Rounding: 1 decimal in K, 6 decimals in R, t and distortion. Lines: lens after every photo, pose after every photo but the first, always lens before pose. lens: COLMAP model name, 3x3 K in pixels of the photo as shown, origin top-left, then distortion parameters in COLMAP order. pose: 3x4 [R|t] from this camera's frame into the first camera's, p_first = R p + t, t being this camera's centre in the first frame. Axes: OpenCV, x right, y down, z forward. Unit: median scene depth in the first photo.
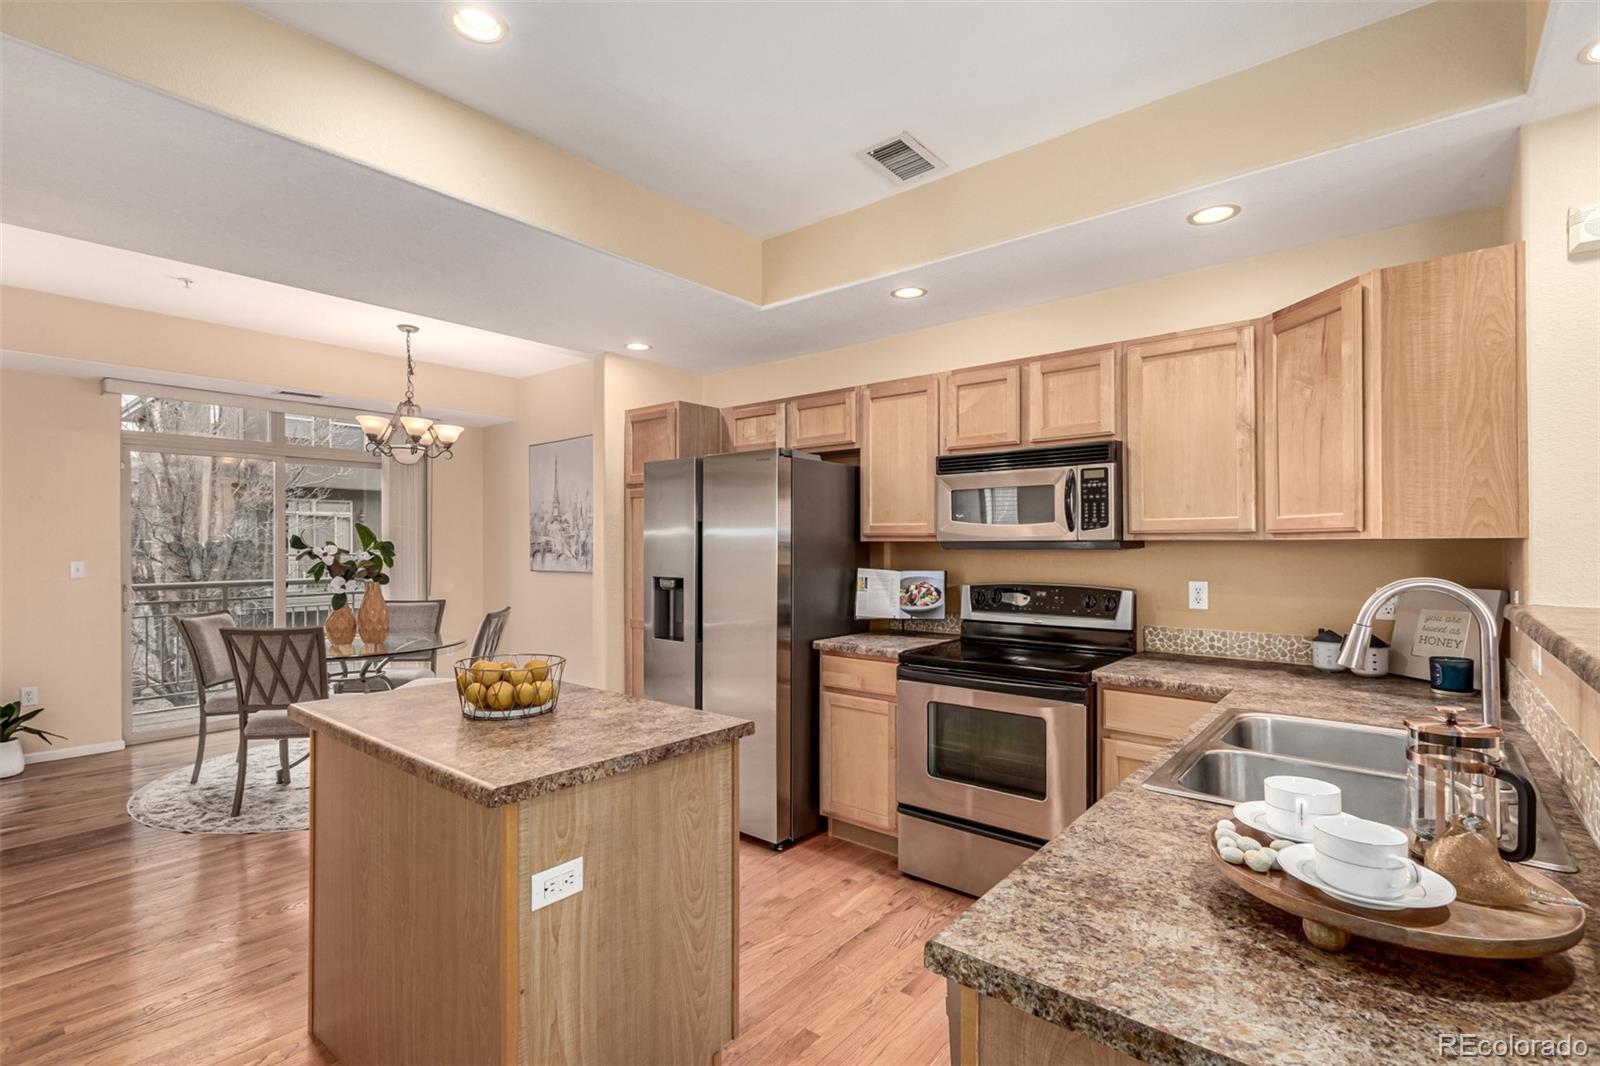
lens RADIAL K [[731.6, 0, 794.5], [0, 731.6, 539.1], [0, 0, 1]] dist [0.001891, -0.000631]
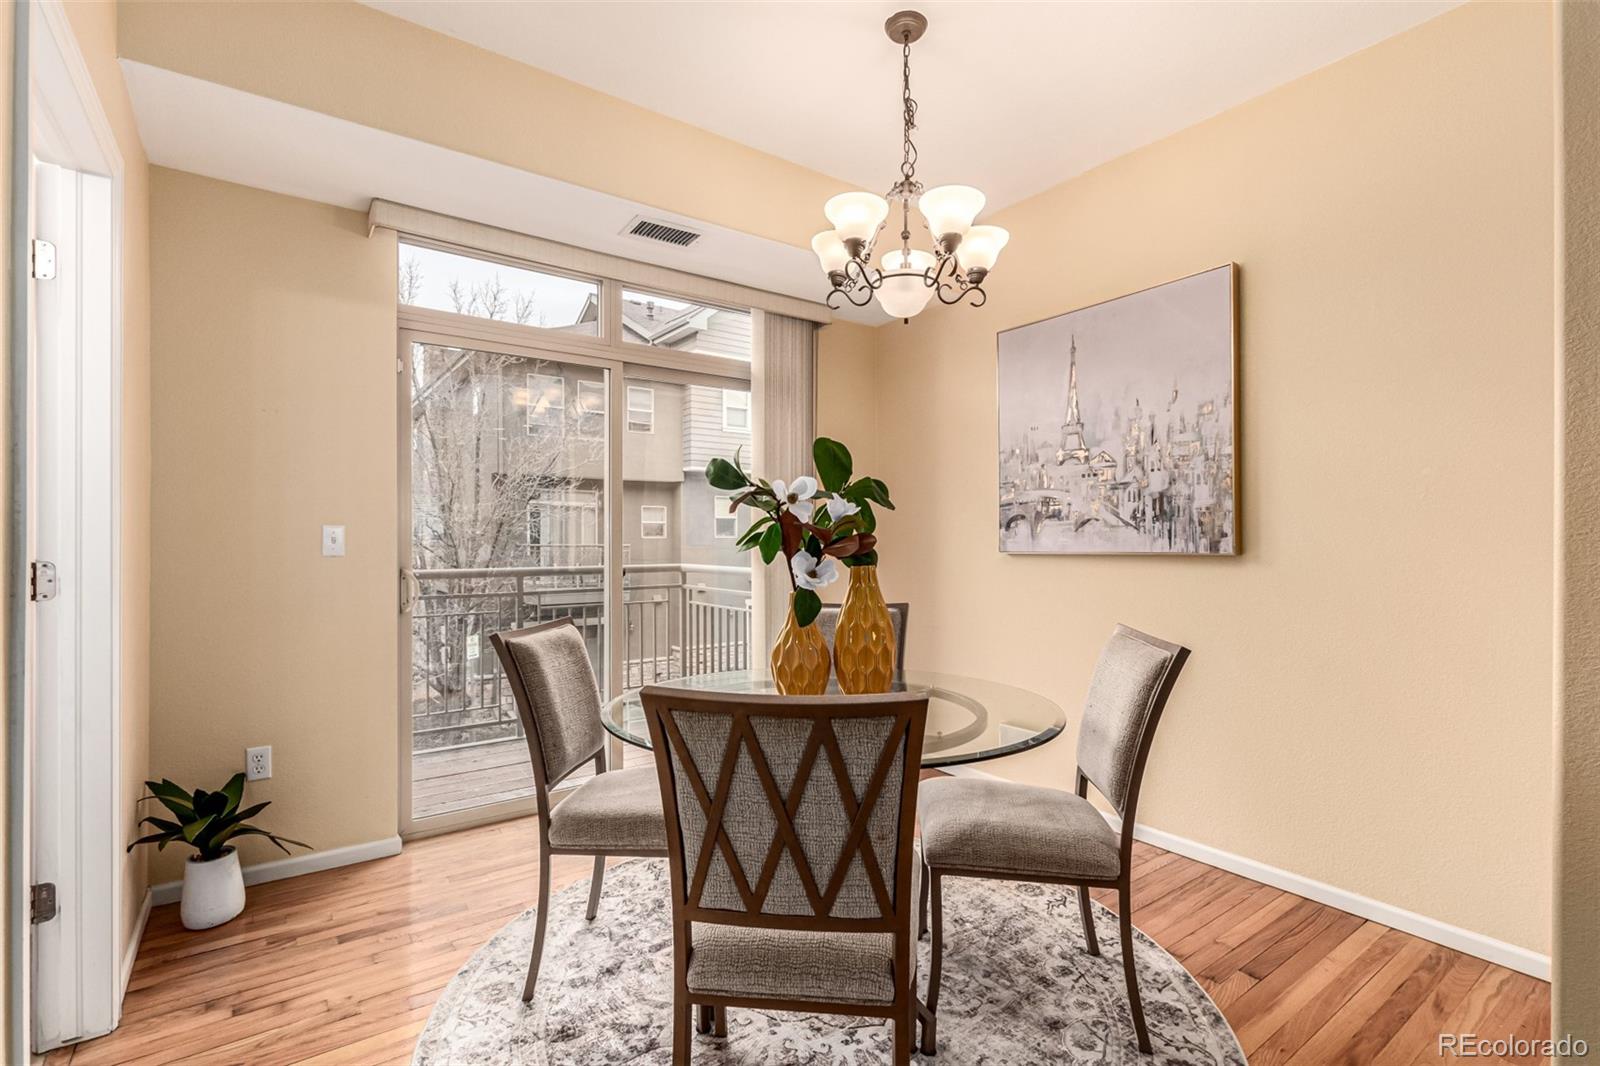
lens RADIAL K [[731.6, 0, 794.5], [0, 731.6, 539.1], [0, 0, 1]] dist [0.001891, -0.000631]
pose [[0.969482, -0.000274, -0.245161, -0.757601], [0.000992, 0.999996, 0.002805, 0.062136], [0.245159, -0.002962, 0.969478, 0.827622]]
